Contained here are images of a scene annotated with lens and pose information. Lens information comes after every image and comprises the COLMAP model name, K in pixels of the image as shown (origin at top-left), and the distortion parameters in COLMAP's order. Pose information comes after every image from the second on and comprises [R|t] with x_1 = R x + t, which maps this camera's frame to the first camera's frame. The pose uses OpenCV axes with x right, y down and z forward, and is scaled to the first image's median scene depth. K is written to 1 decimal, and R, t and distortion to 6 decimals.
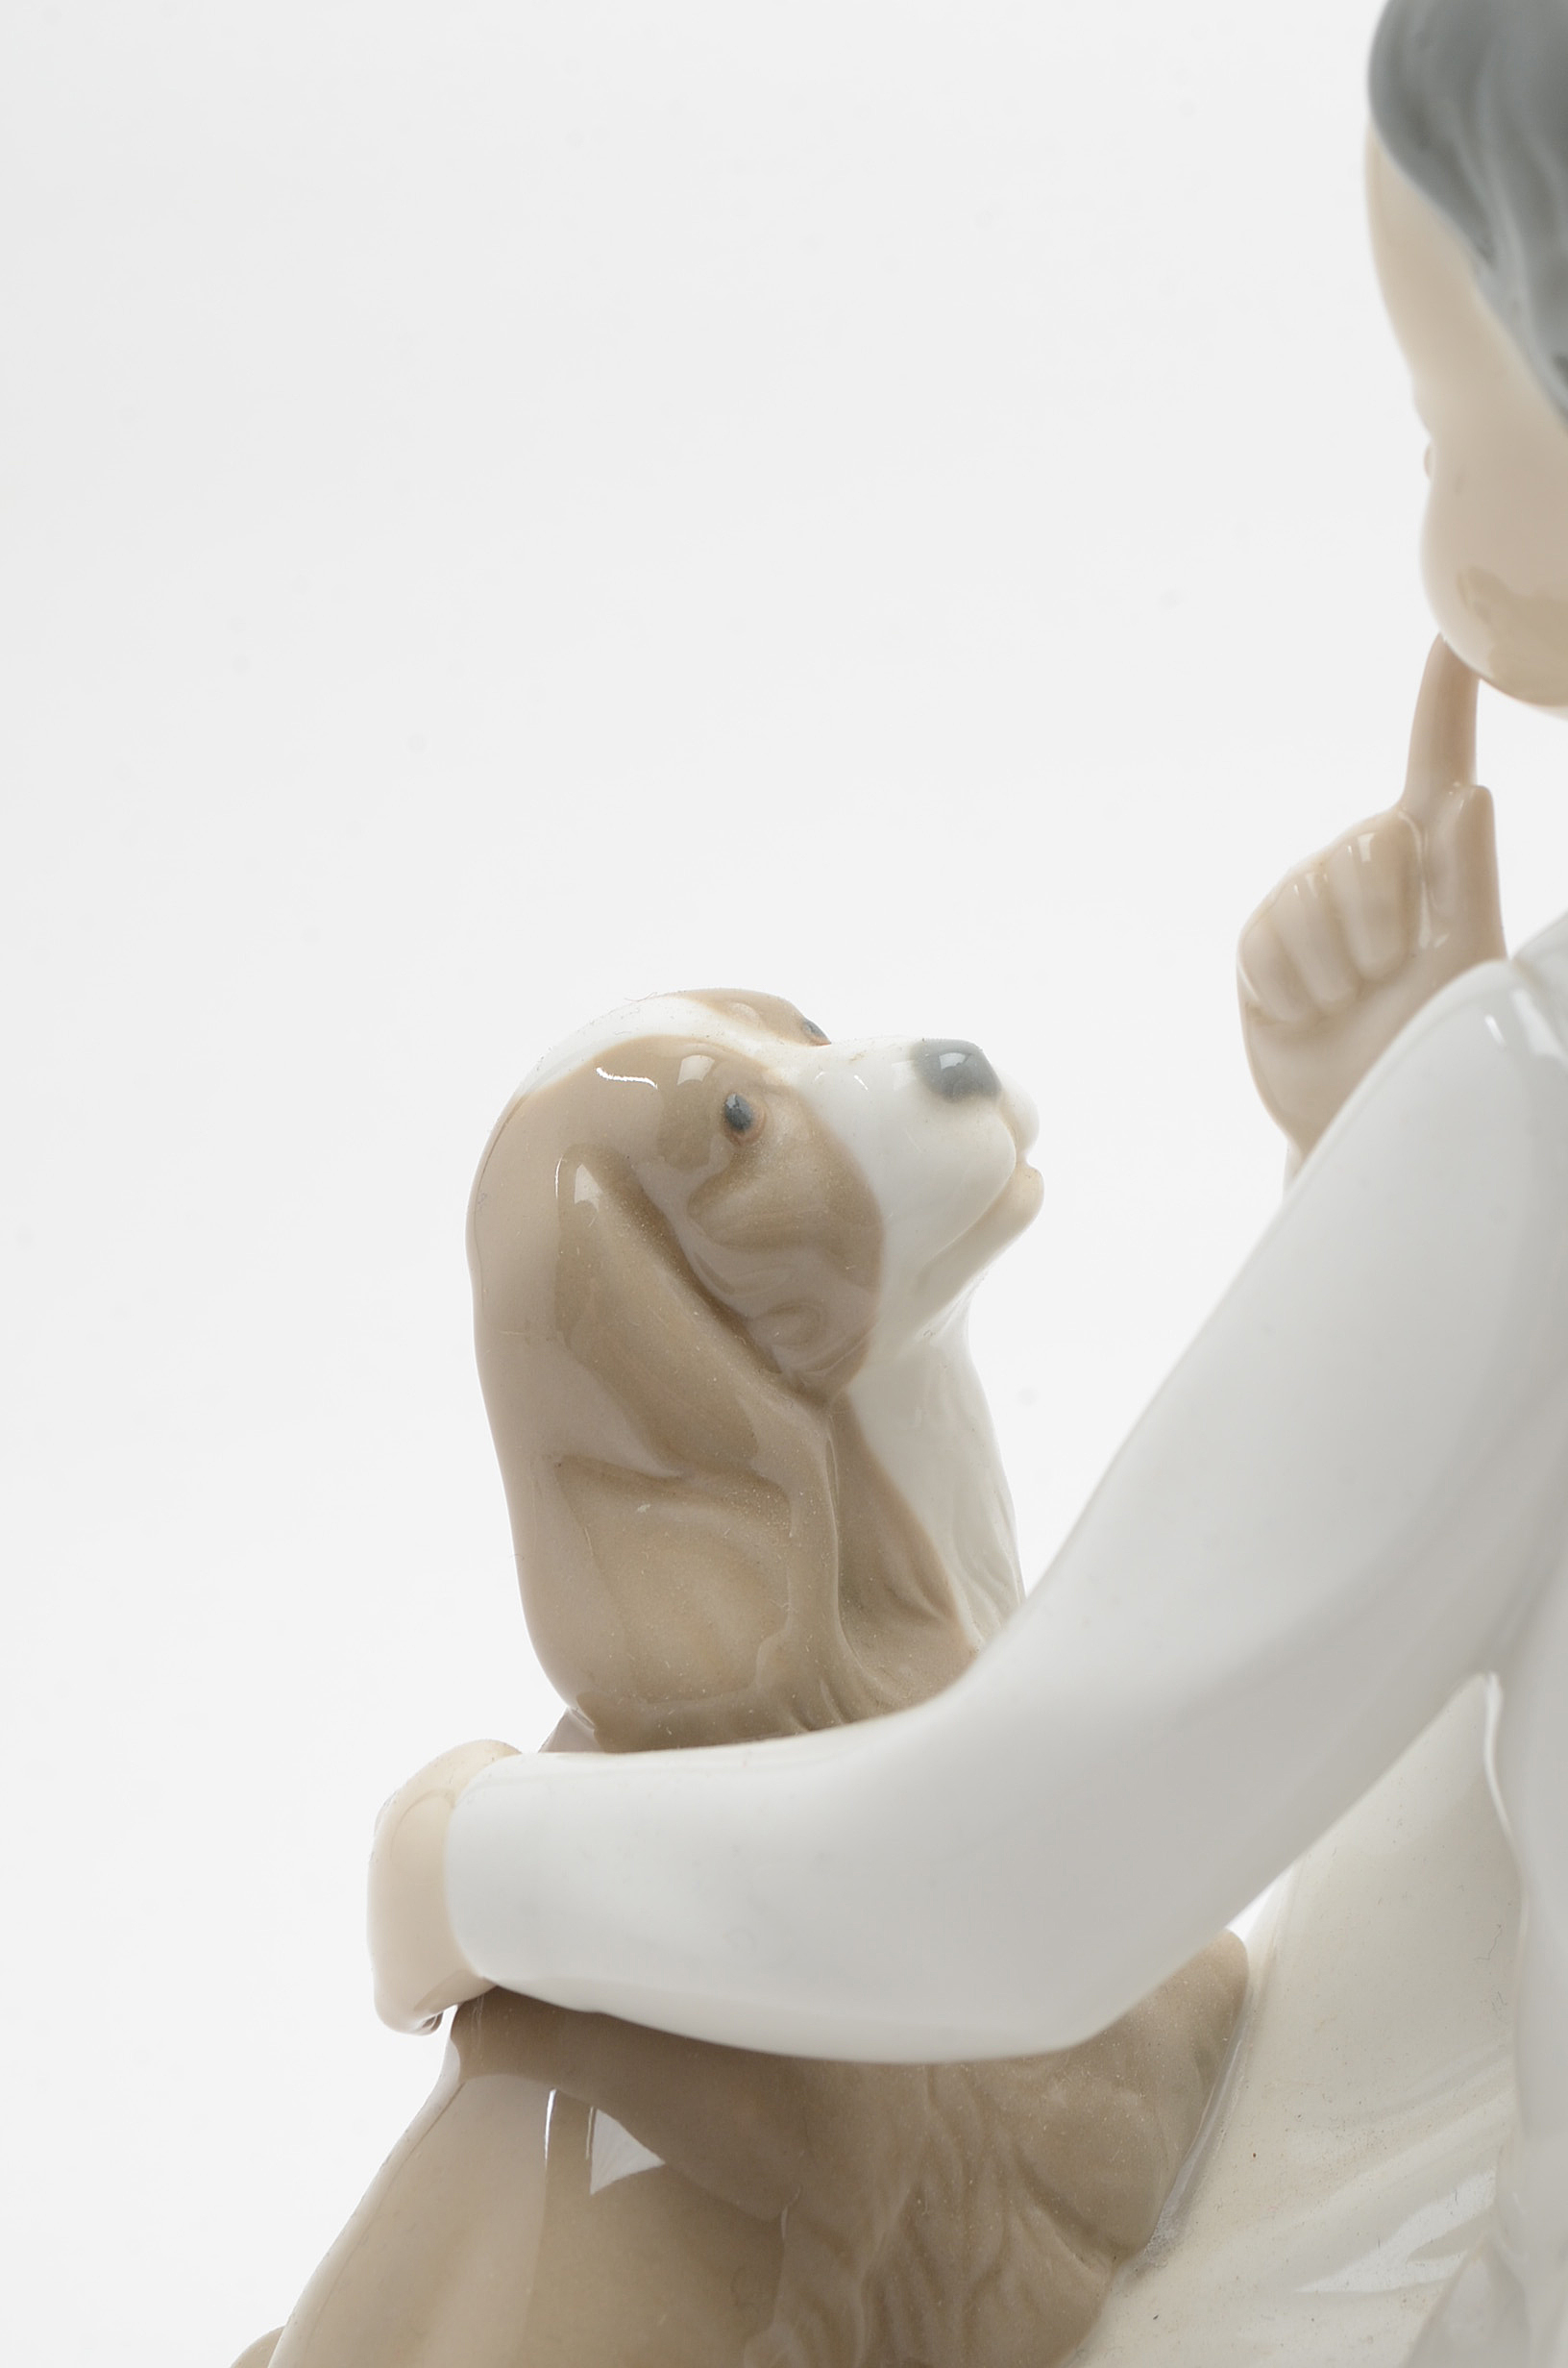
lens RADIAL K [[5215.3, 0, 778.8], [0, 5215.3, 1181.6], [0, 0, 1]] dist [0.109889, 0.000000]
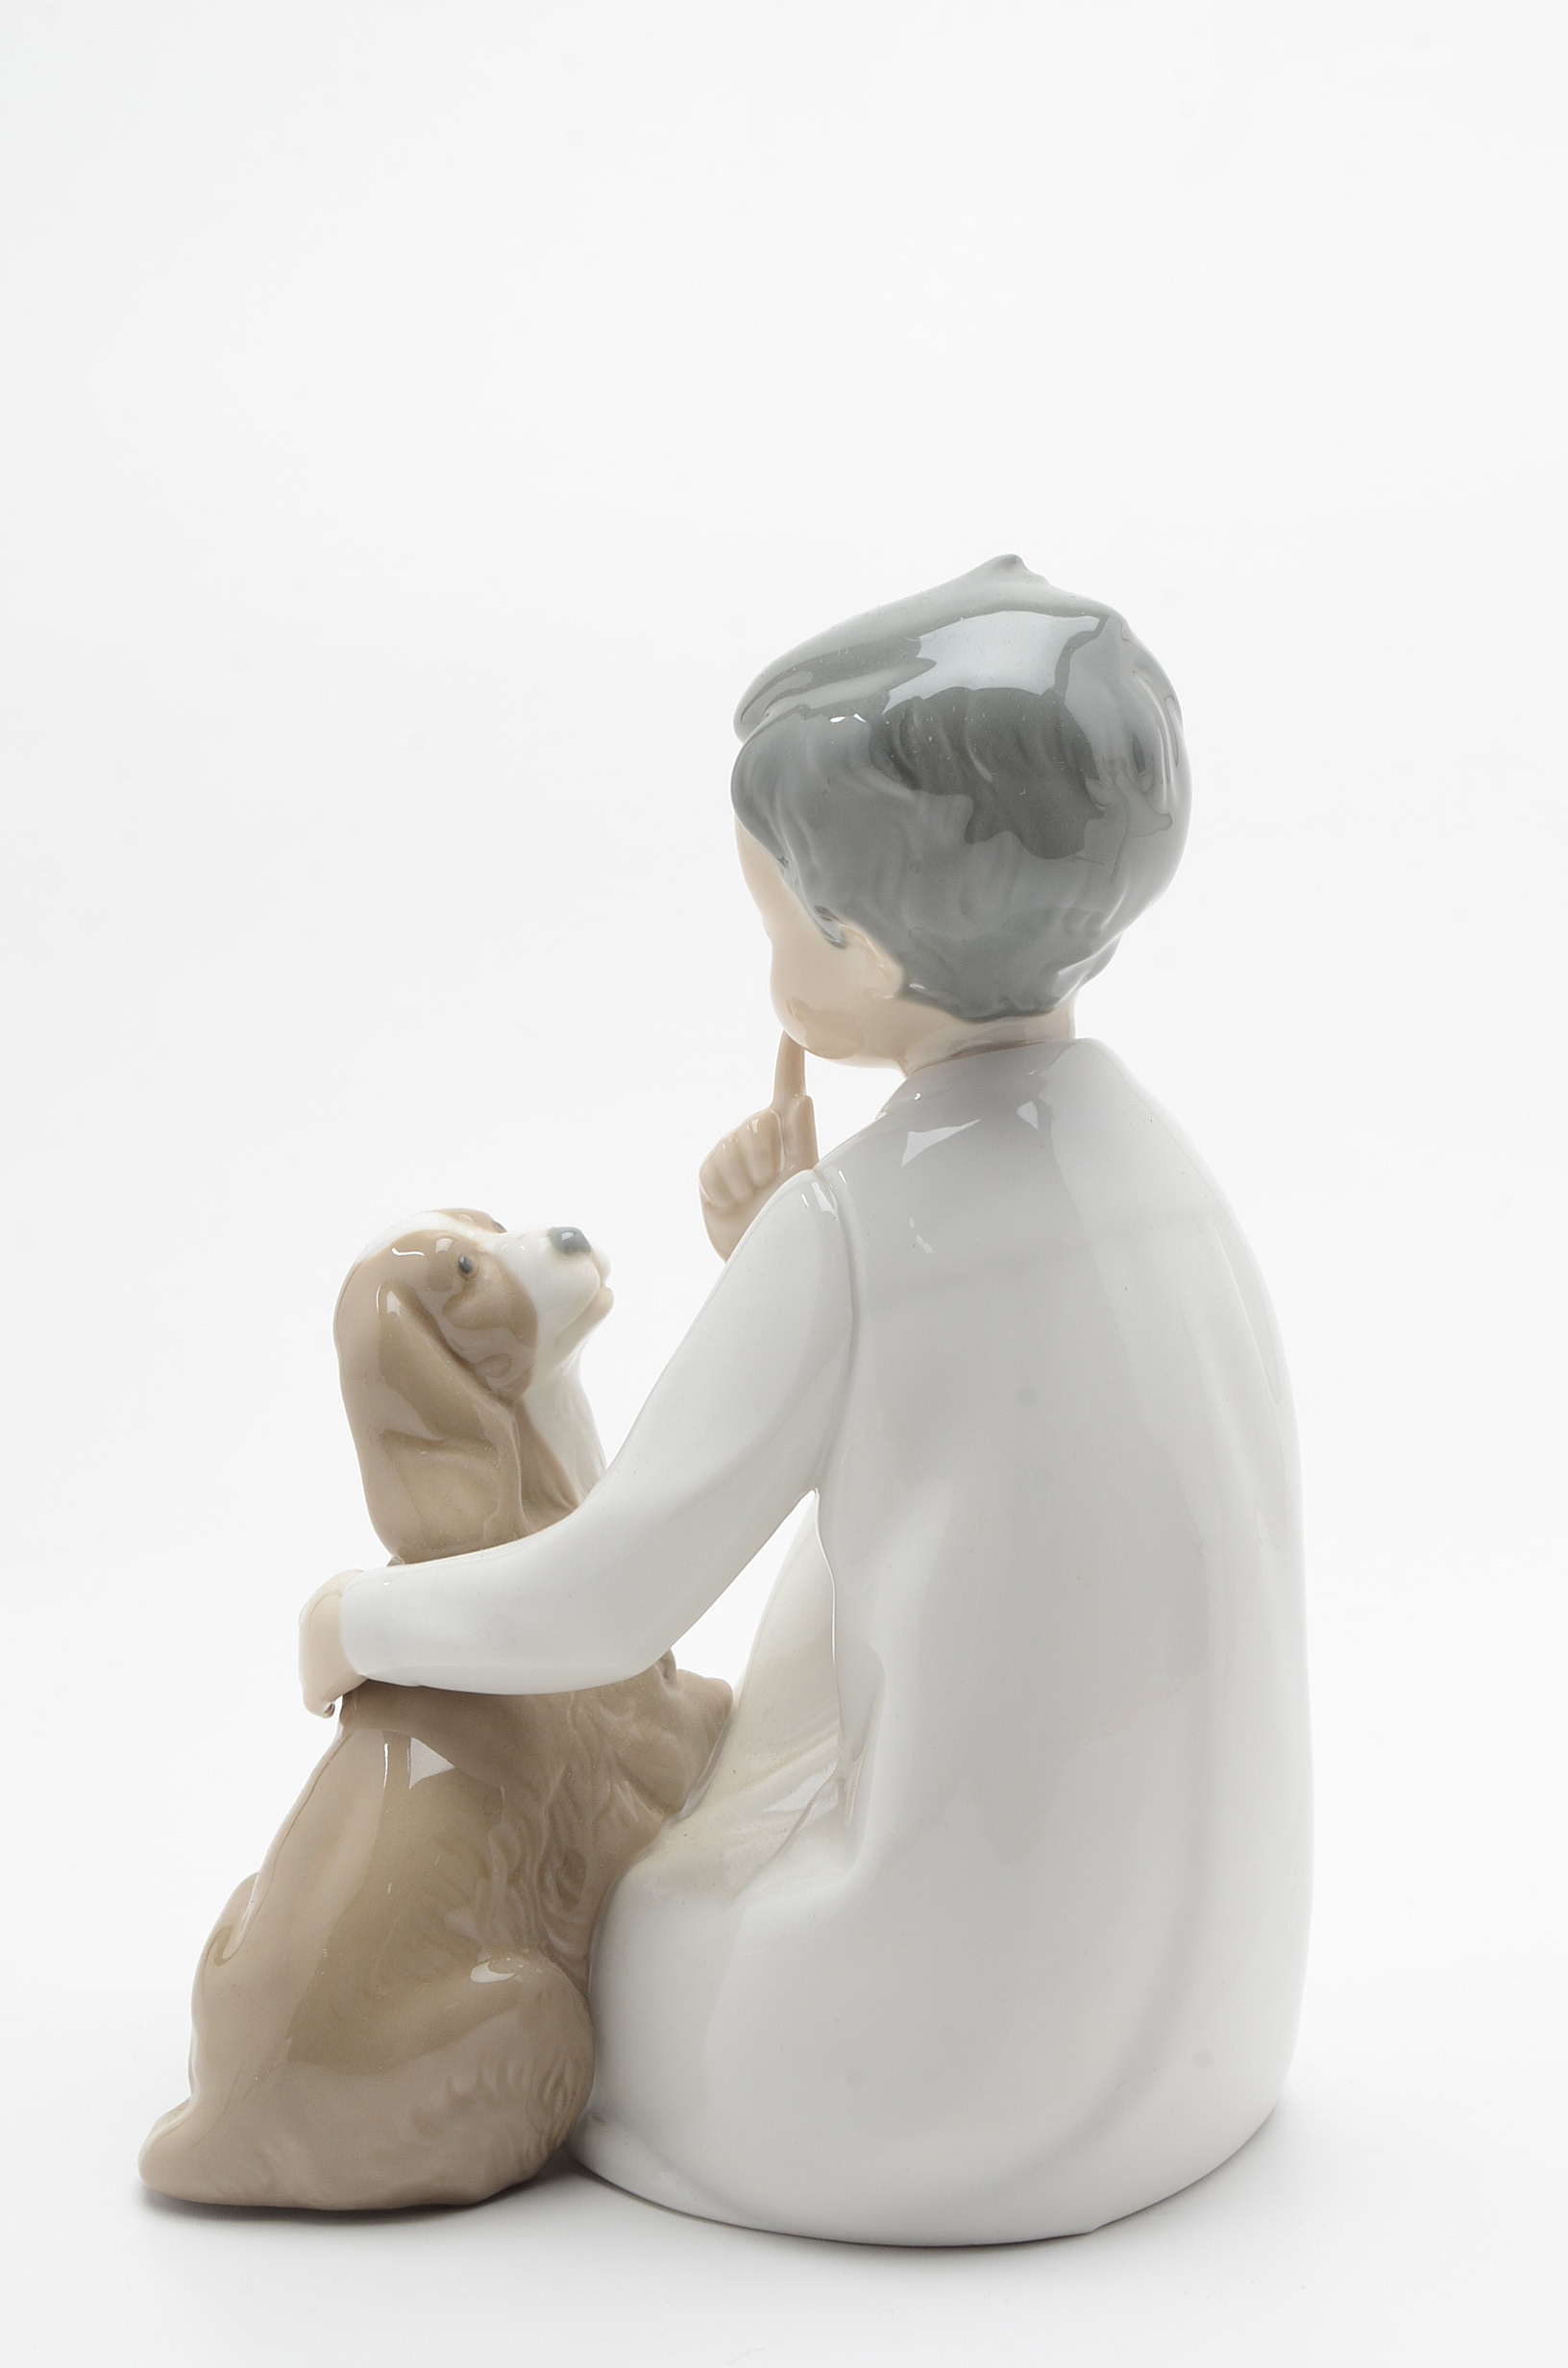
lens RADIAL K [[5266.7, 0, 784.1], [0, 5266.7, 1186.7], [0, 0, 1]] dist [0.464057, 0.000000]
pose [[0.996762, -0.033748, 0.072987, -0.034403], [0.039075, 0.996578, -0.072843, 0.116640], [-0.070279, 0.075459, 0.994669, -1.130775]]
